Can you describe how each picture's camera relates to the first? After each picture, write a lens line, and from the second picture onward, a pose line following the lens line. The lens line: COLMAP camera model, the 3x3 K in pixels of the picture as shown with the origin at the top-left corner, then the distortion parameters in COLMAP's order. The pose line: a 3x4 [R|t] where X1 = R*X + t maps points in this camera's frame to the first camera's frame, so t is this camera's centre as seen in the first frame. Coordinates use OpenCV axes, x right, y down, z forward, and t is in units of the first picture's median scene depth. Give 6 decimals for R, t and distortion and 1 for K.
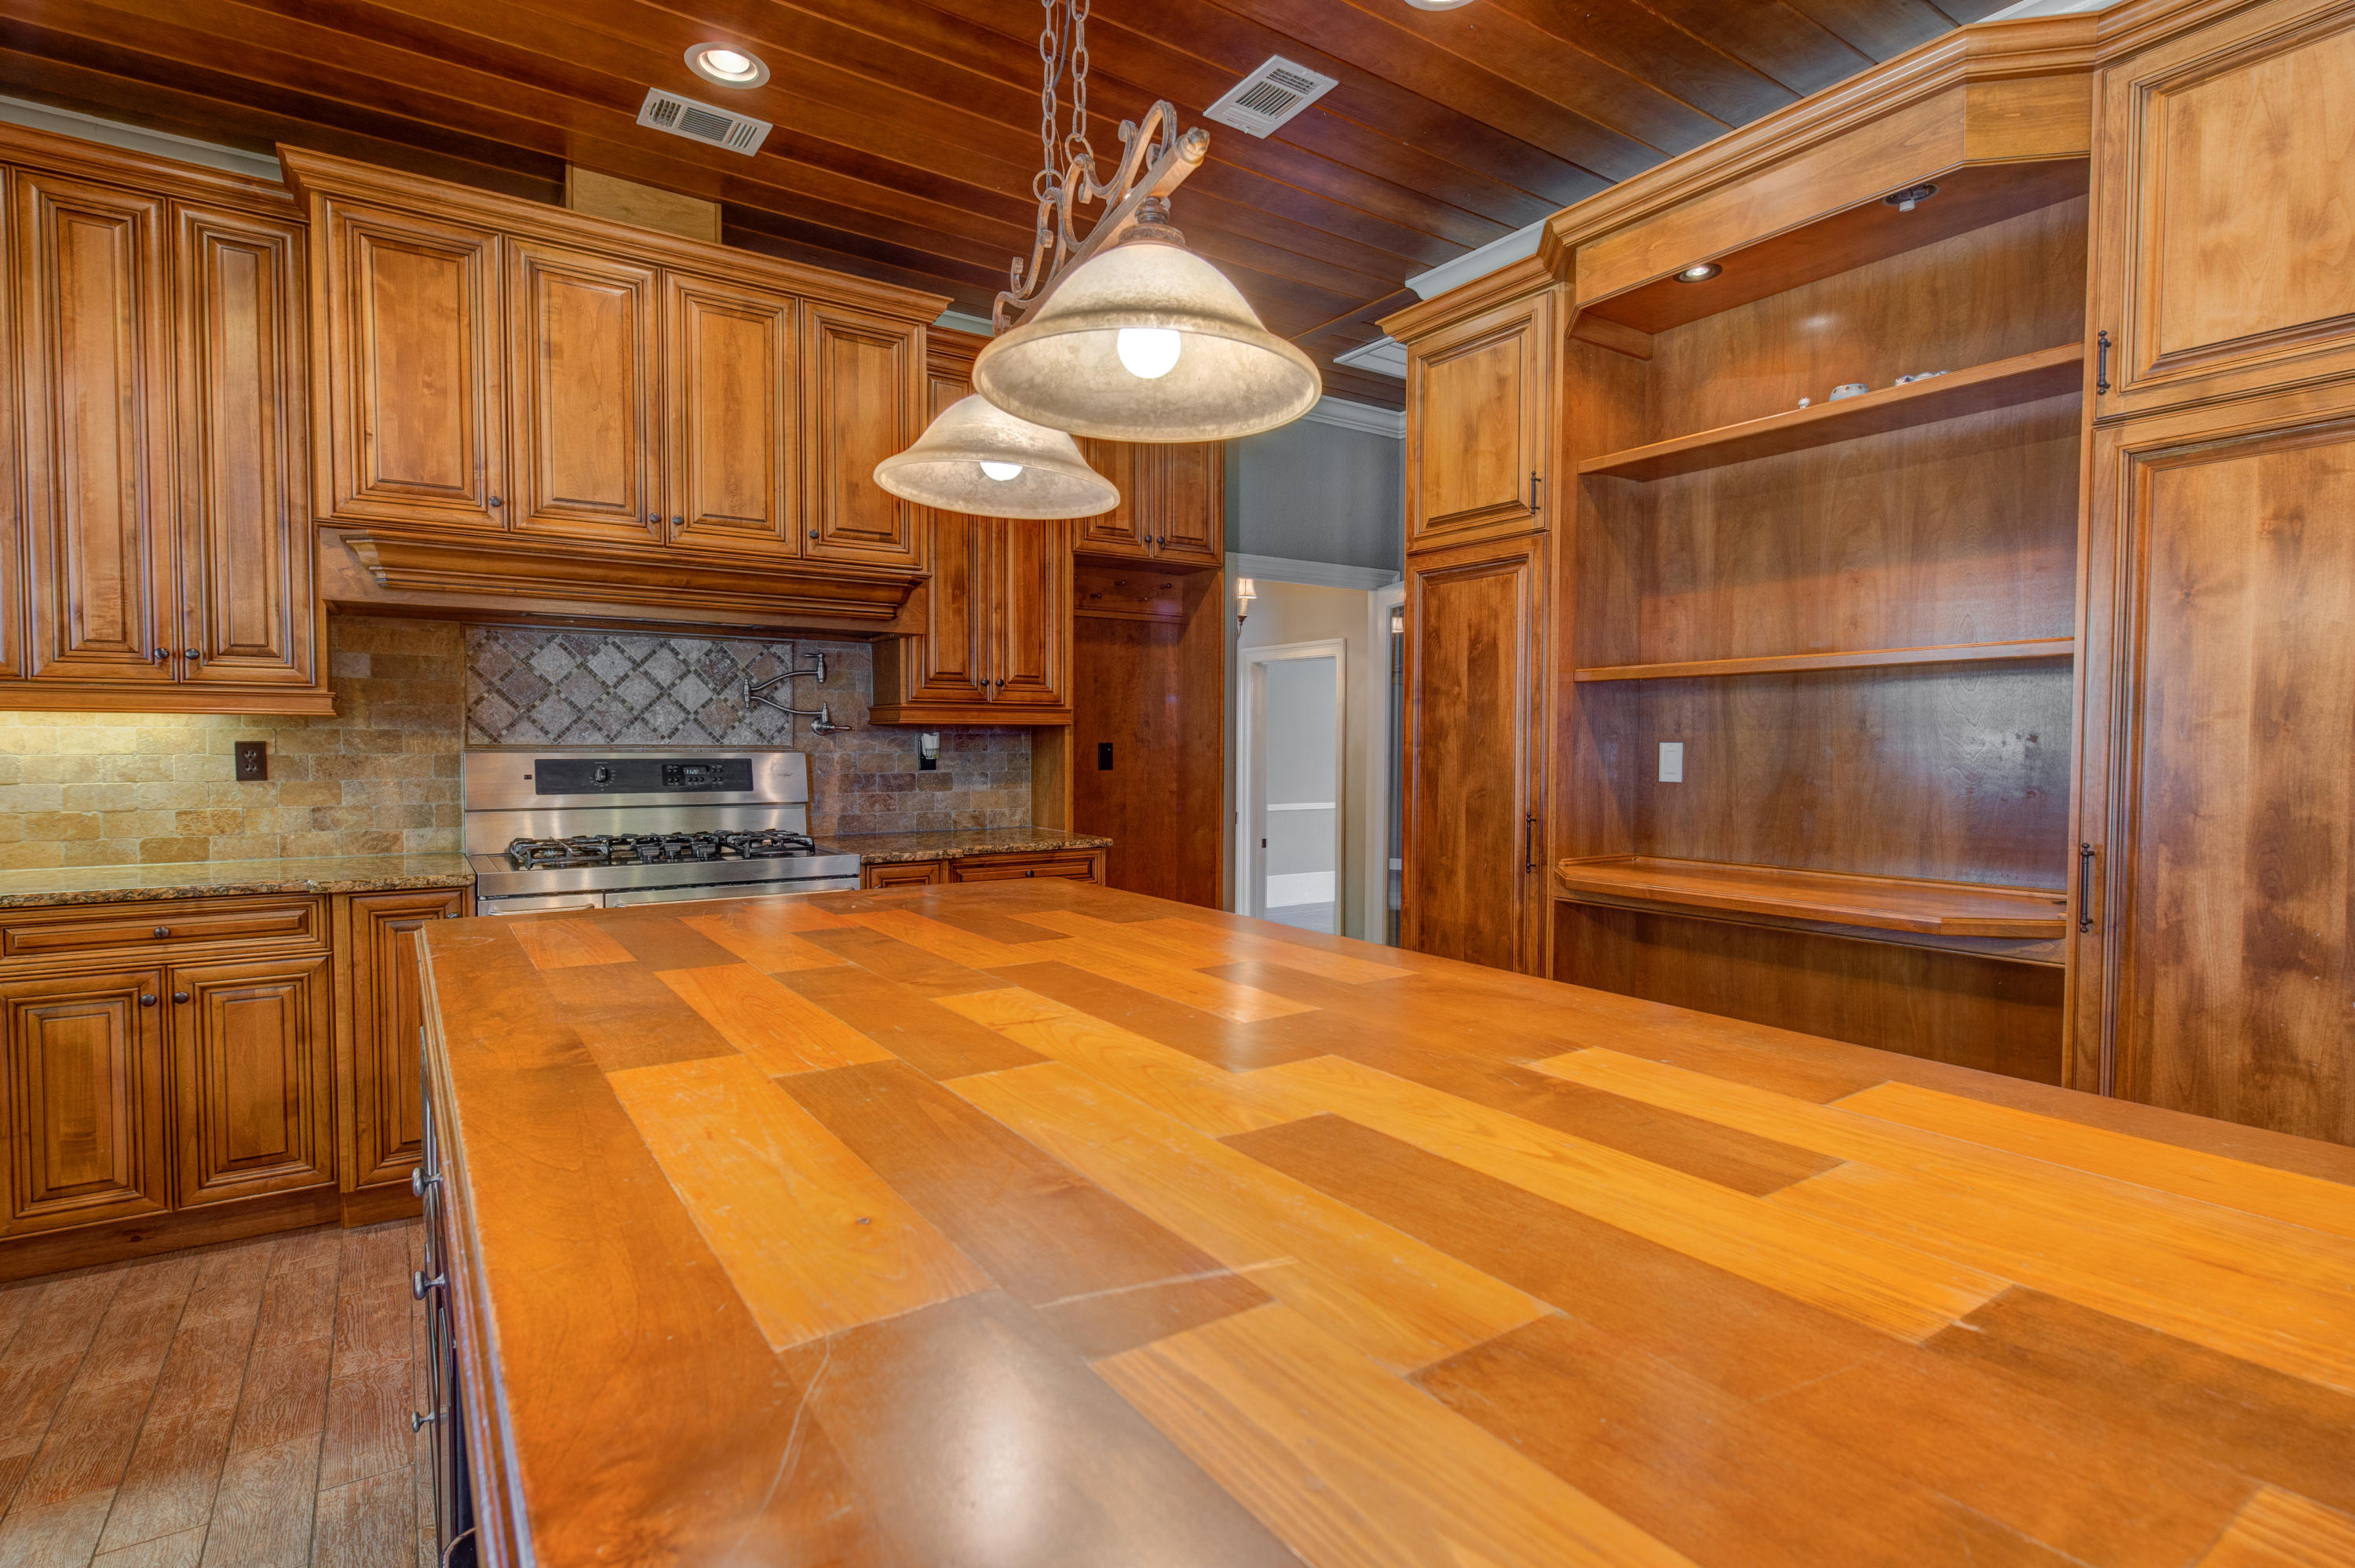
lens RADIAL K [[1159.2, 0, 1164.1], [0, 1159.2, 784.9], [0, 0, 1]] dist [0.005664, -0.002272]
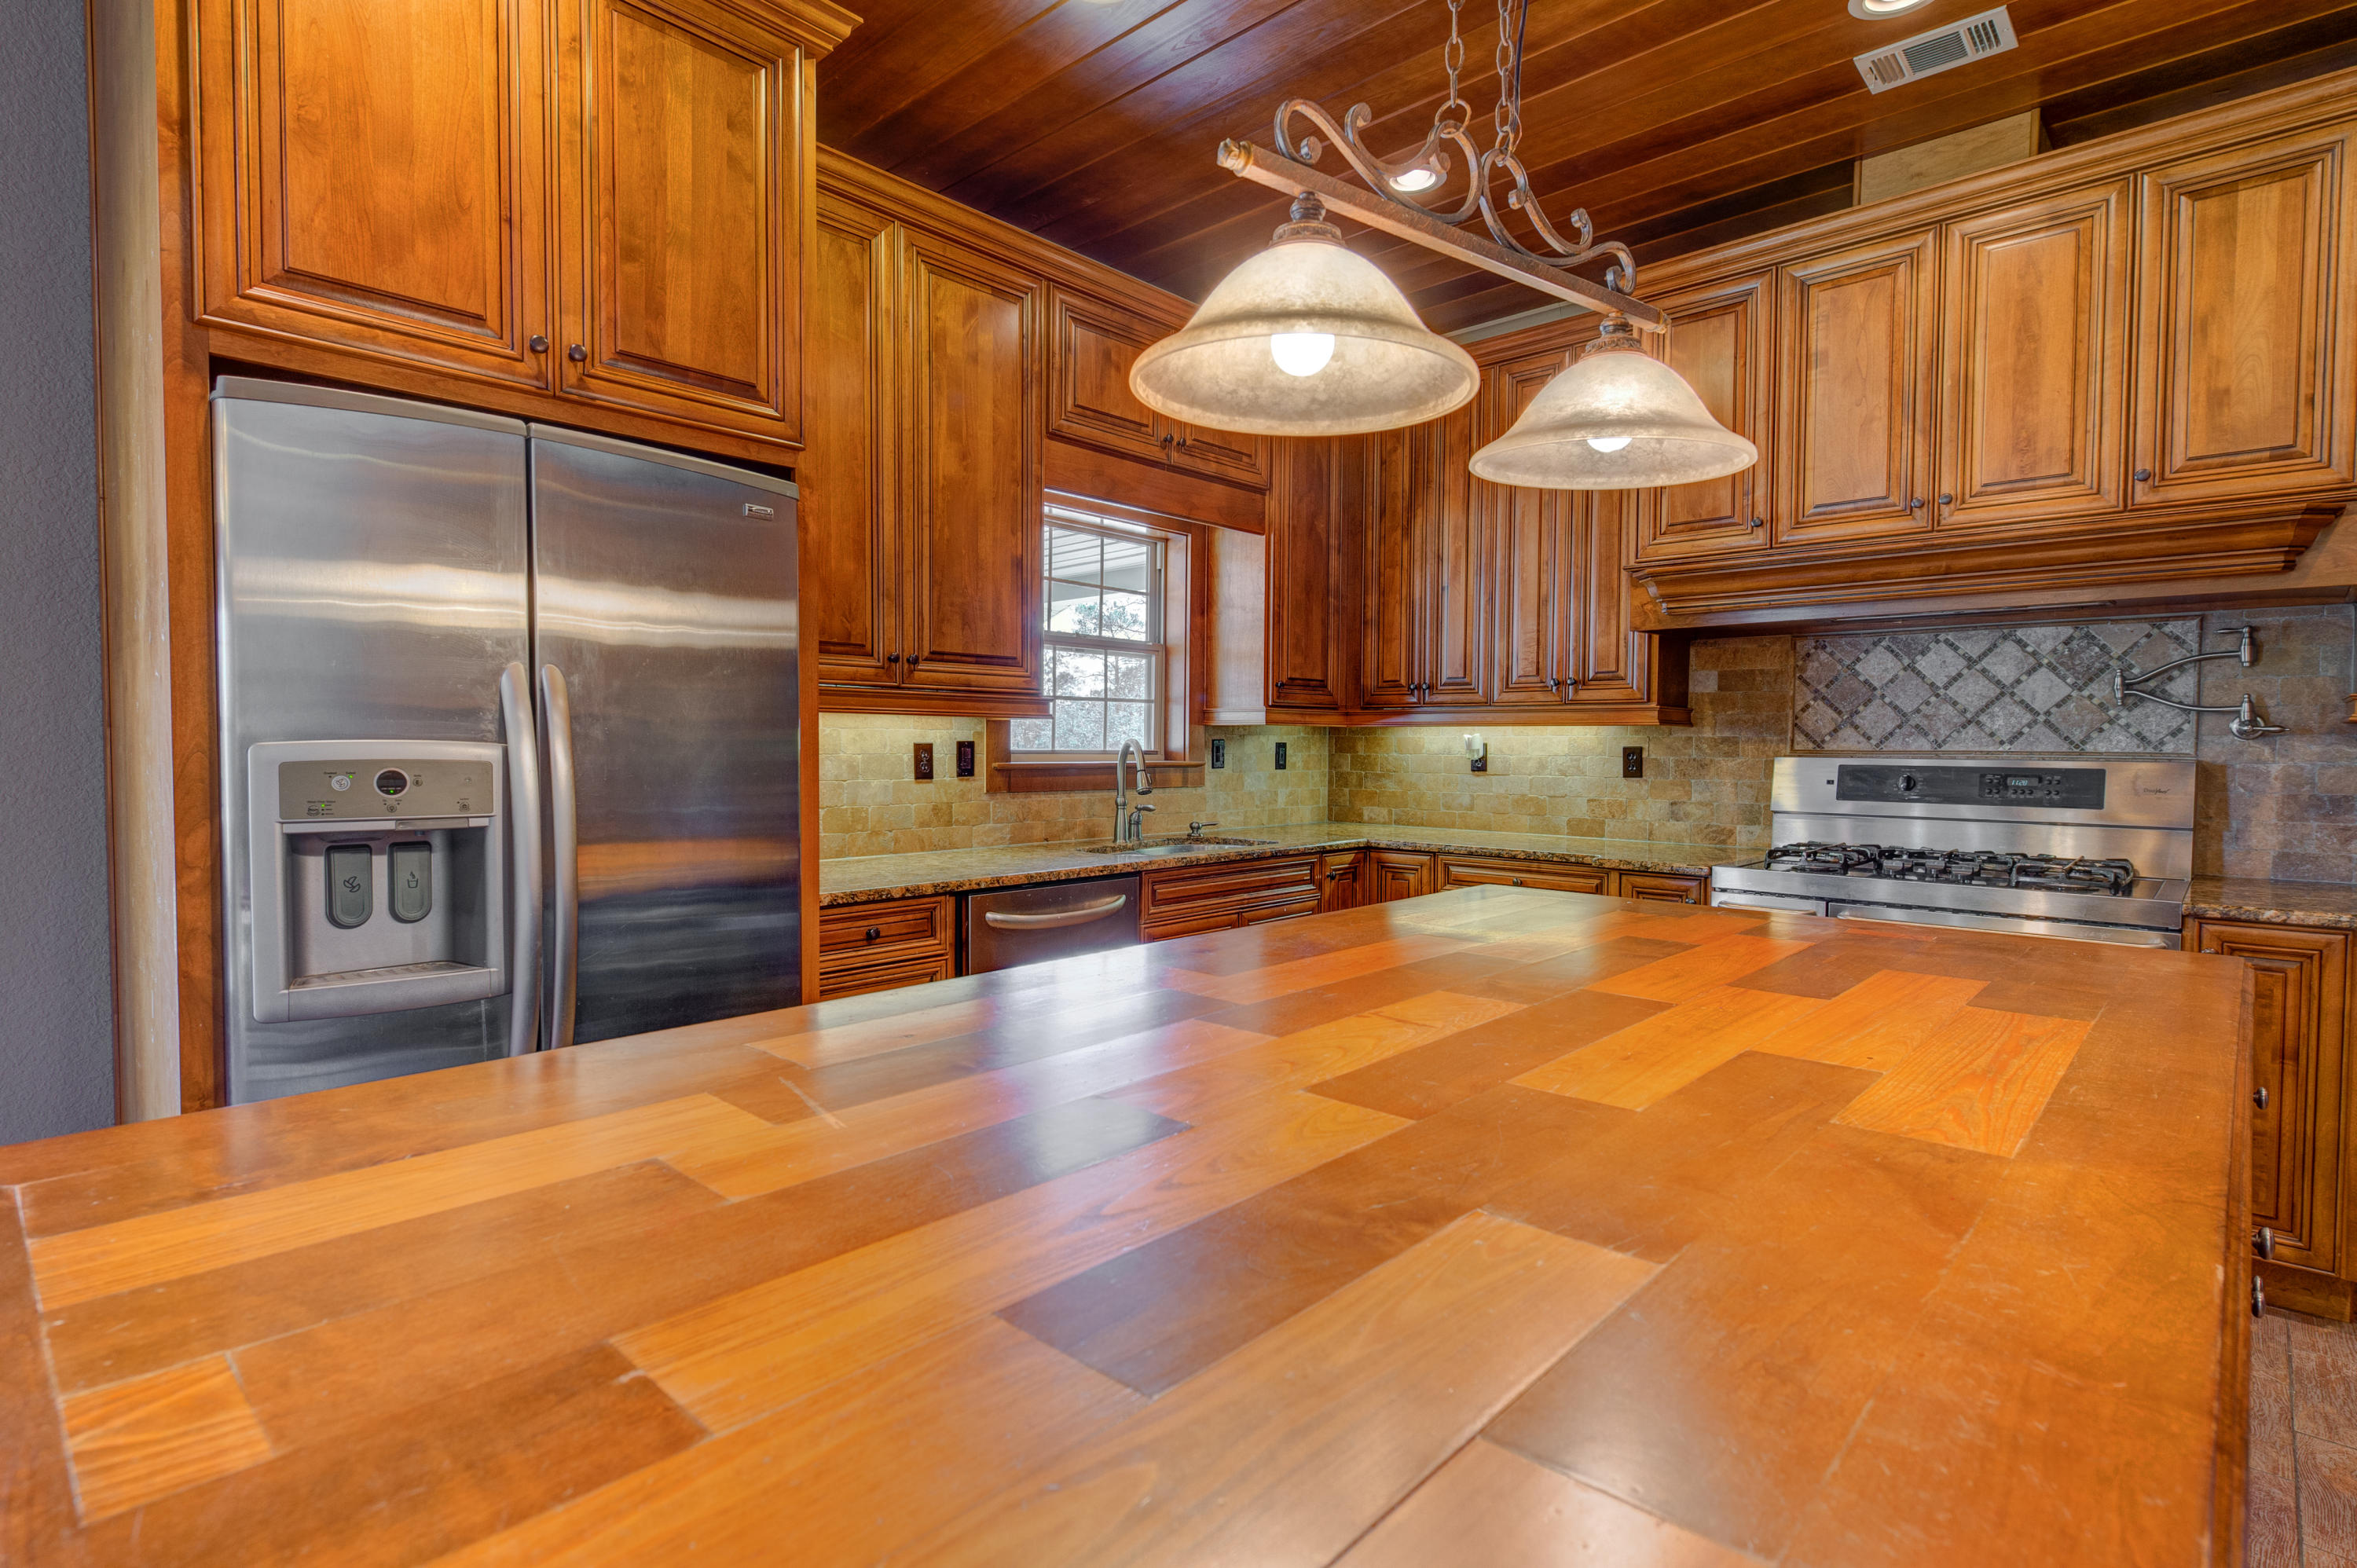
lens RADIAL K [[1149.3, 0, 1178.5], [0, 1149.3, 784.0], [0, 0, 1]] dist [0.002270, -0.001784]
pose [[0.225034, 0.031620, -0.973838, 0.327969], [-0.040422, 0.998916, 0.023093, -0.005769], [0.973512, 0.034167, 0.226069, 0.239795]]
